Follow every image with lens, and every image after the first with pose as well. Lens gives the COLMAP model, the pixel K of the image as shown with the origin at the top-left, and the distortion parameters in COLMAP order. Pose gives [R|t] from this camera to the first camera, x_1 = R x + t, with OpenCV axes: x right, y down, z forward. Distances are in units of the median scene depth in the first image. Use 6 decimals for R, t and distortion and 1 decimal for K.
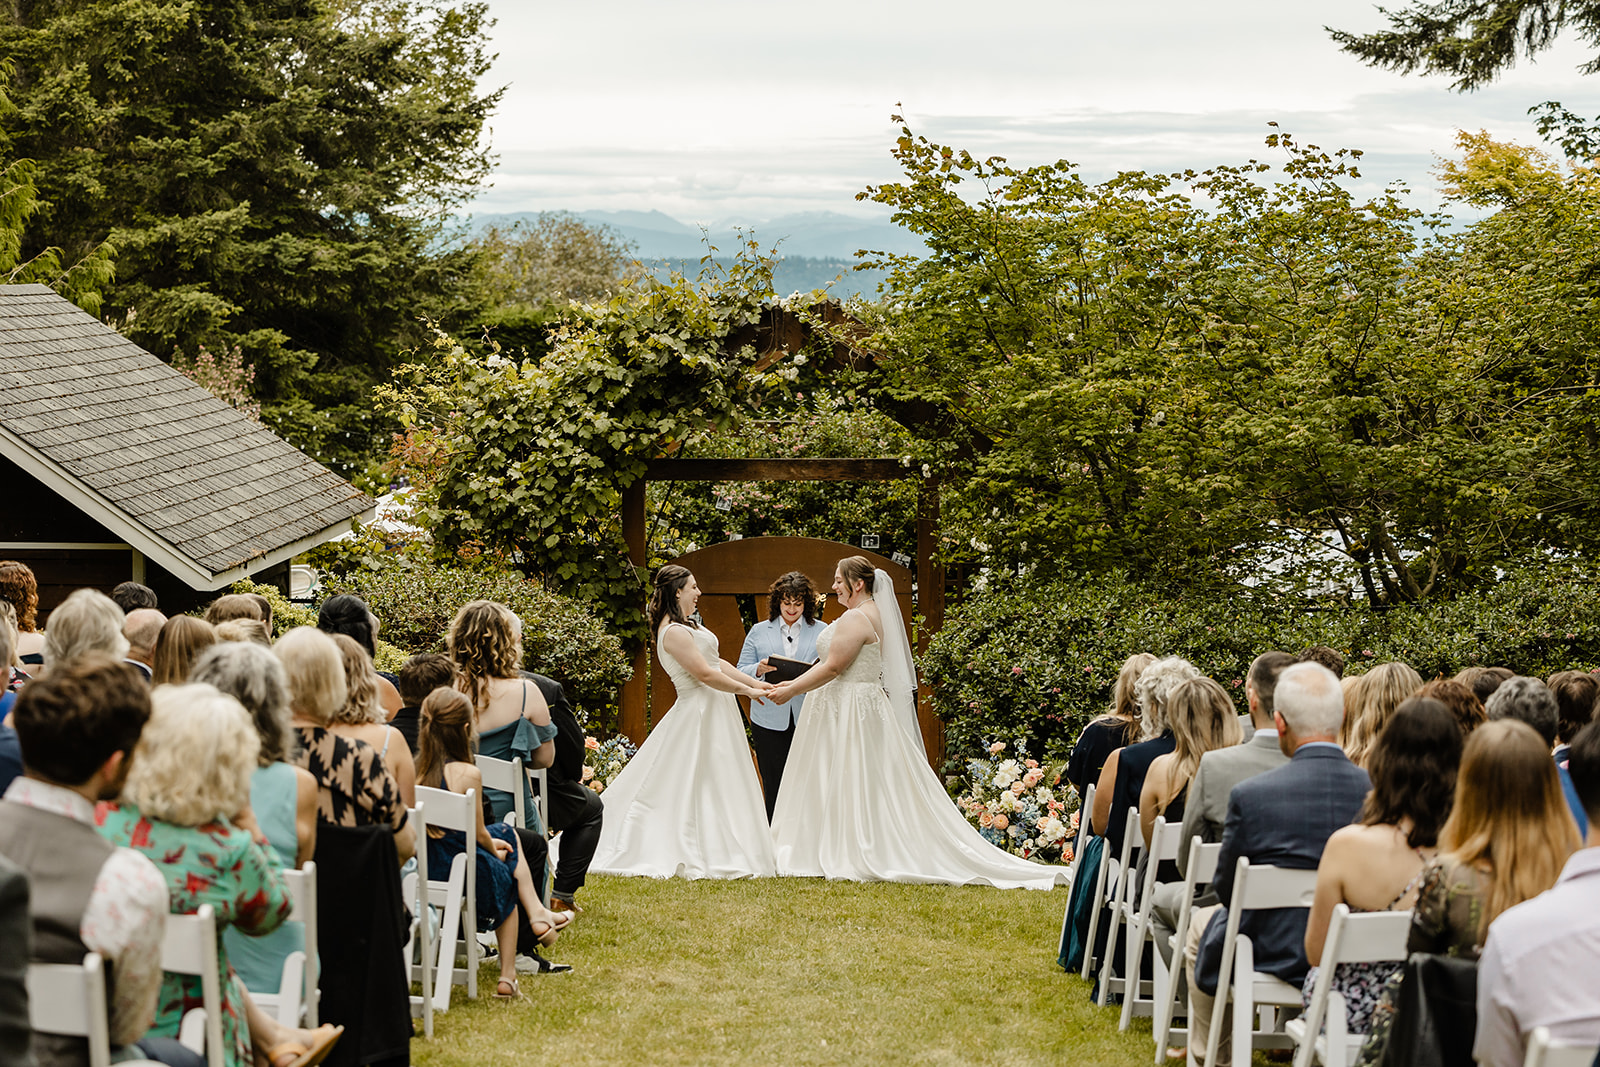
lens RADIAL K [[3293.4, 0, 806.6], [0, 3293.4, 456.4], [0, 0, 1]] dist [-0.092460, 0.581276]
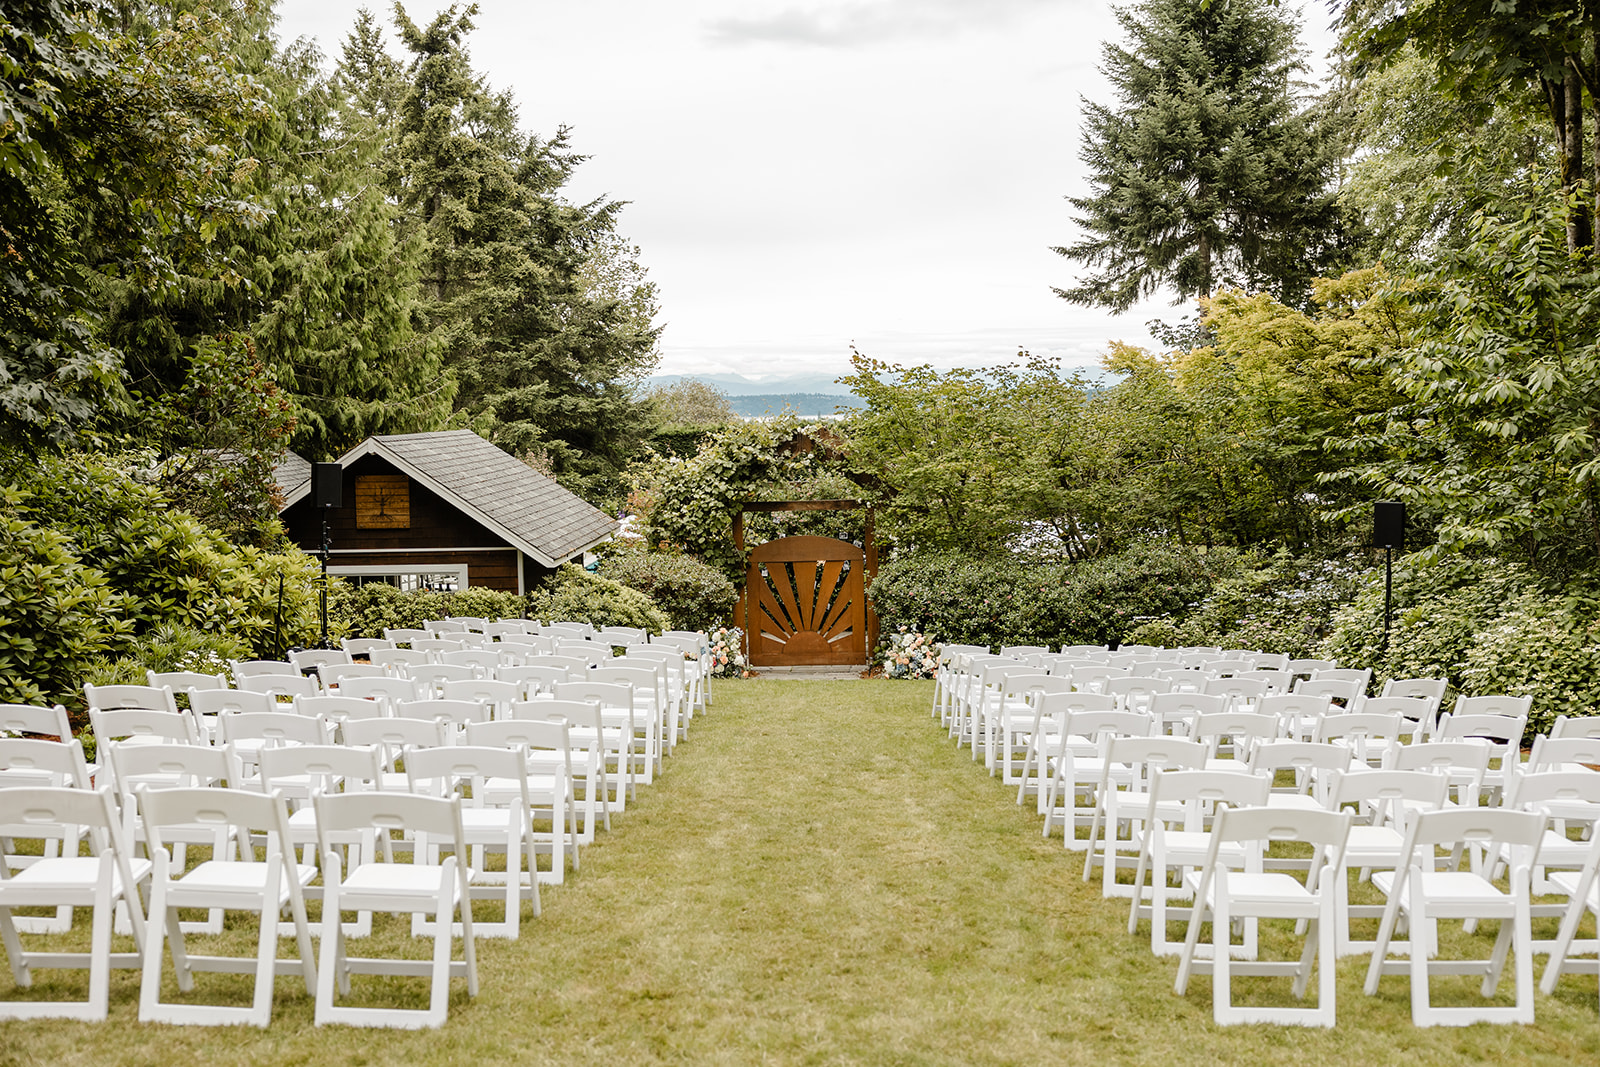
lens RADIAL K [[1574.1, 0, 792.2], [0, 1574.1, 507.0], [0, 0, 1]] dist [-0.051787, -0.003570]
pose [[0.999665, -0.023371, -0.011163, -0.003435], [0.023493, 0.999665, 0.010896, -0.006882], [0.010905, -0.011155, 0.999878, -0.064539]]
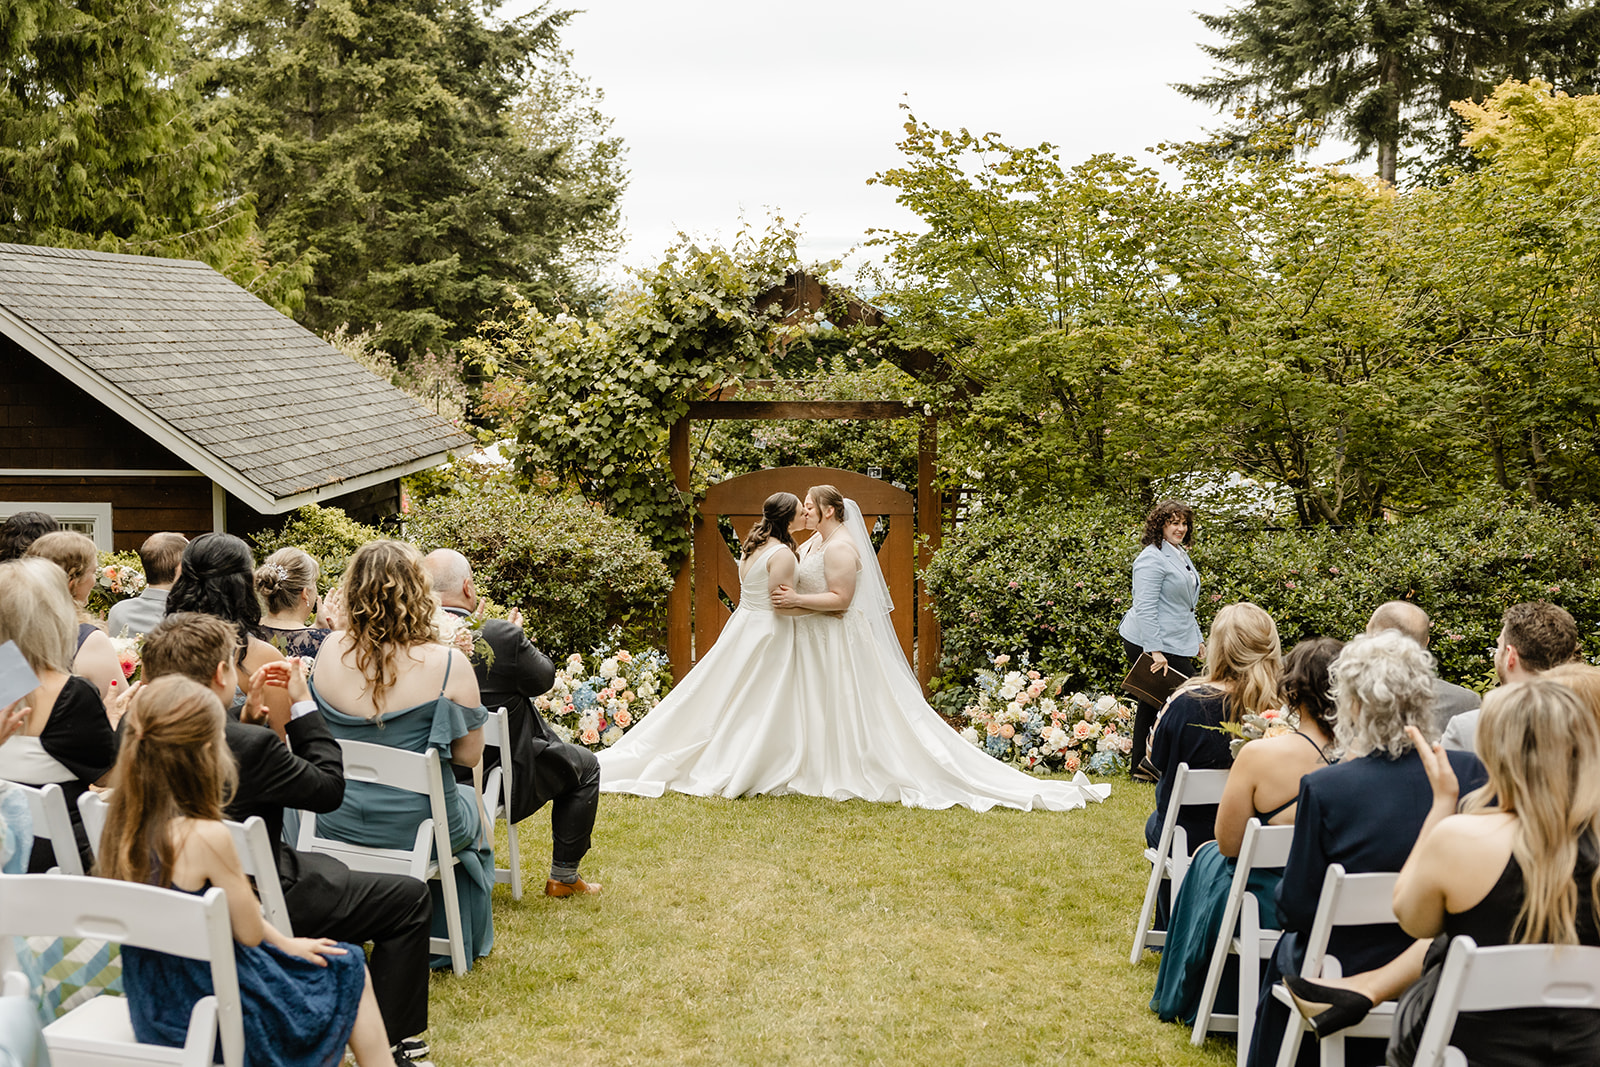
lens RADIAL K [[1887.7, 0, 800.0], [0, 1887.7, 533.5], [0, 0, 1]] dist [-0.017500, 0.004066]
pose [[0.999912, 0.000758, -0.013274, 0.000075], [-0.000034, 0.998517, 0.054434, 0.011530], [0.013295, -0.054428, 0.998429, 0.323237]]
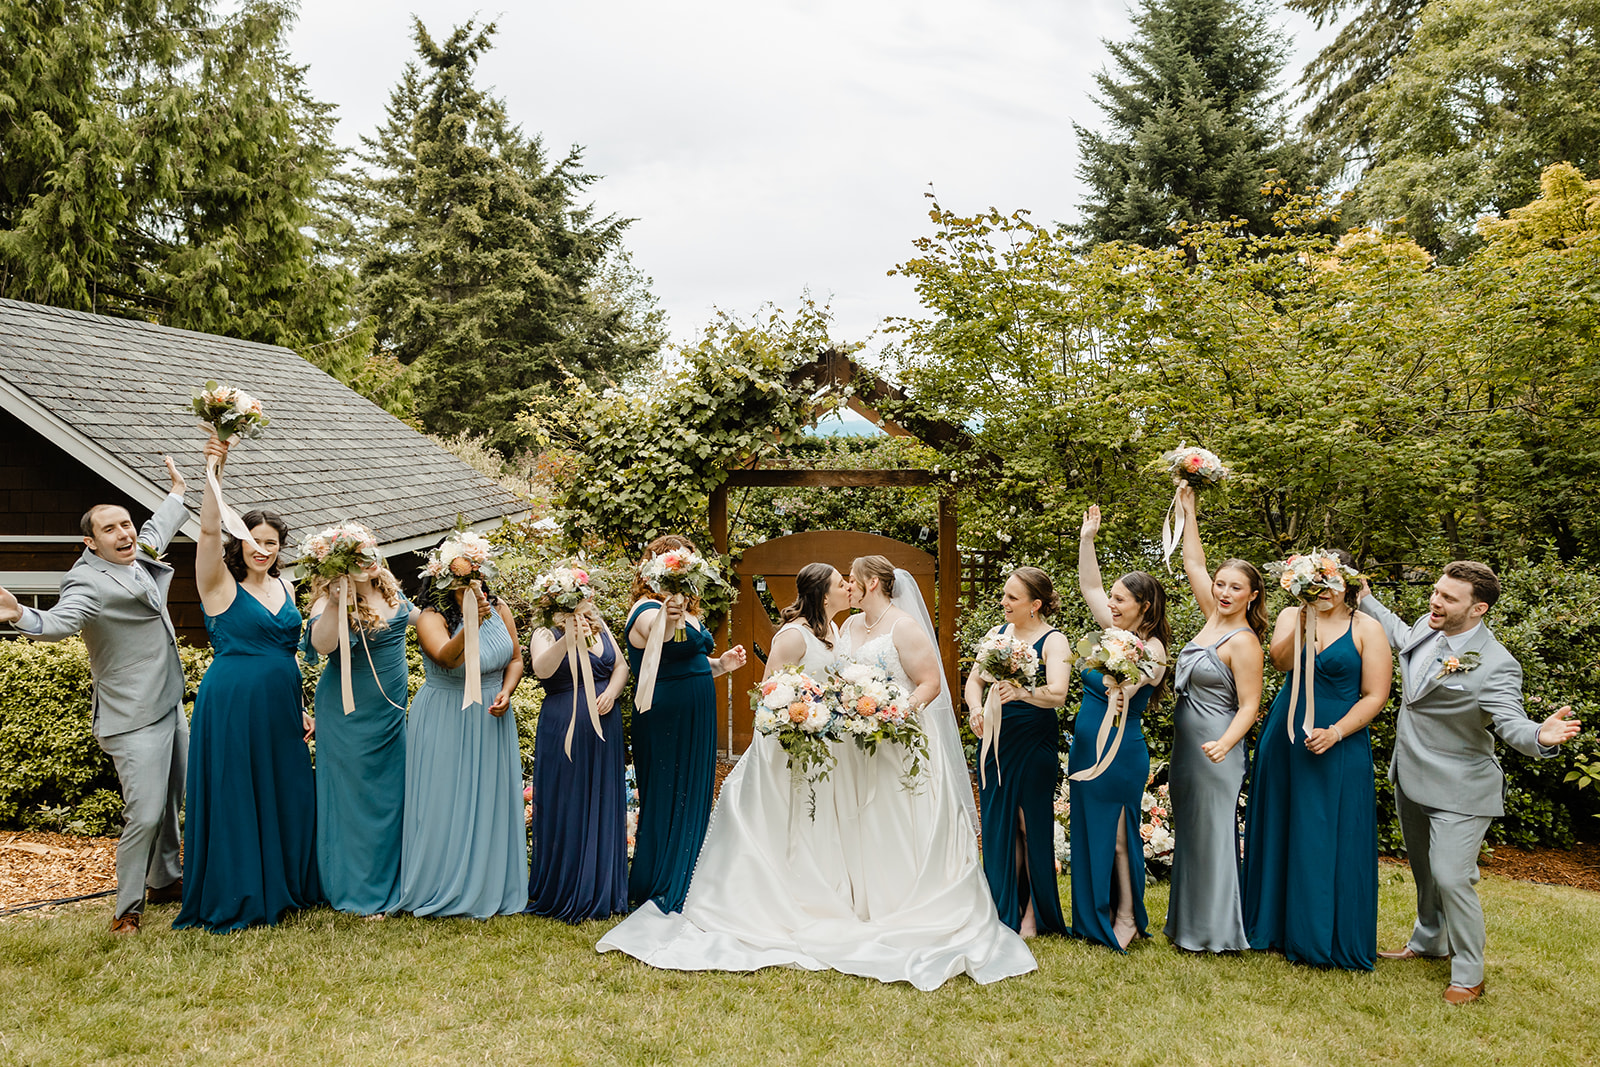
lens RADIAL K [[1186.6, 0, 825.4], [0, 1186.6, 504.7], [0, 0, 1]] dist [-0.006561, -0.002478]
pose [[0.999602, -0.000467, 0.028215, -0.024154], [0.000517, 0.999998, -0.001746, 0.015368], [-0.028215, 0.001760, 0.999600, 0.546038]]
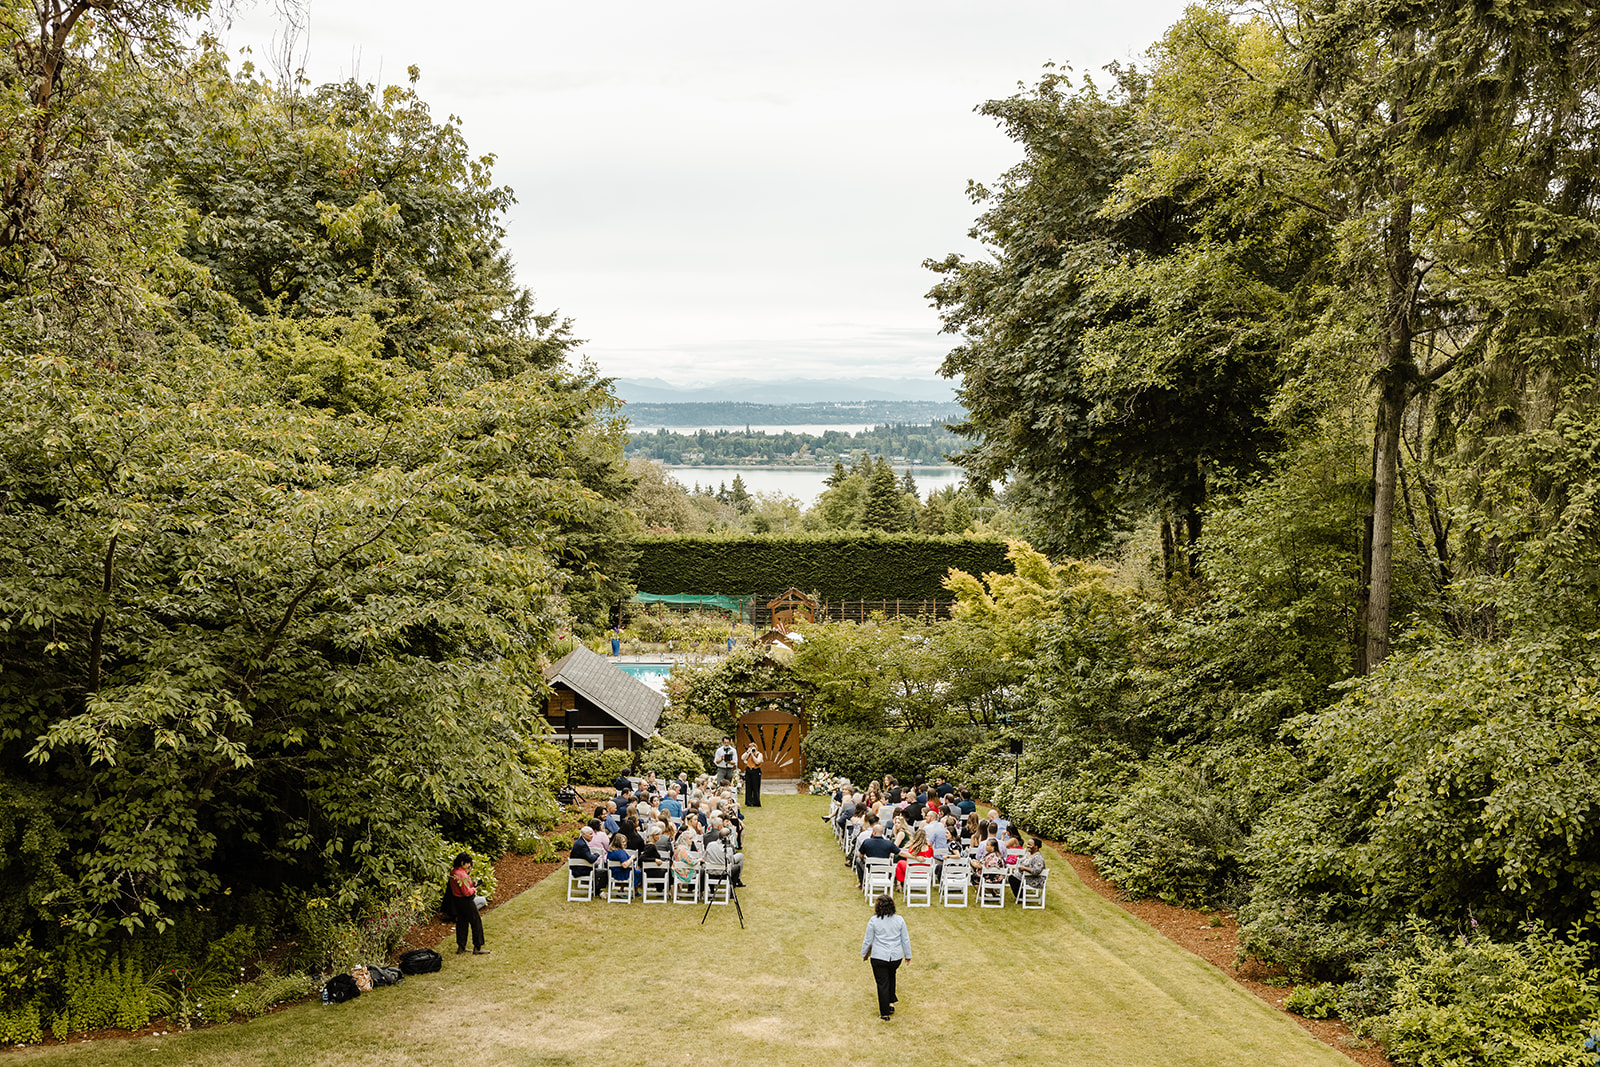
lens RADIAL K [[1610.5, 0, 800.0], [0, 1610.5, 533.5], [0, 0, 1]] dist [-0.004087, -0.000520]
pose [[0.999214, -0.010895, 0.038106, -0.043143], [0.010445, 0.999874, 0.011991, -0.227968], [-0.038232, -0.011583, 0.999202, -1.060420]]
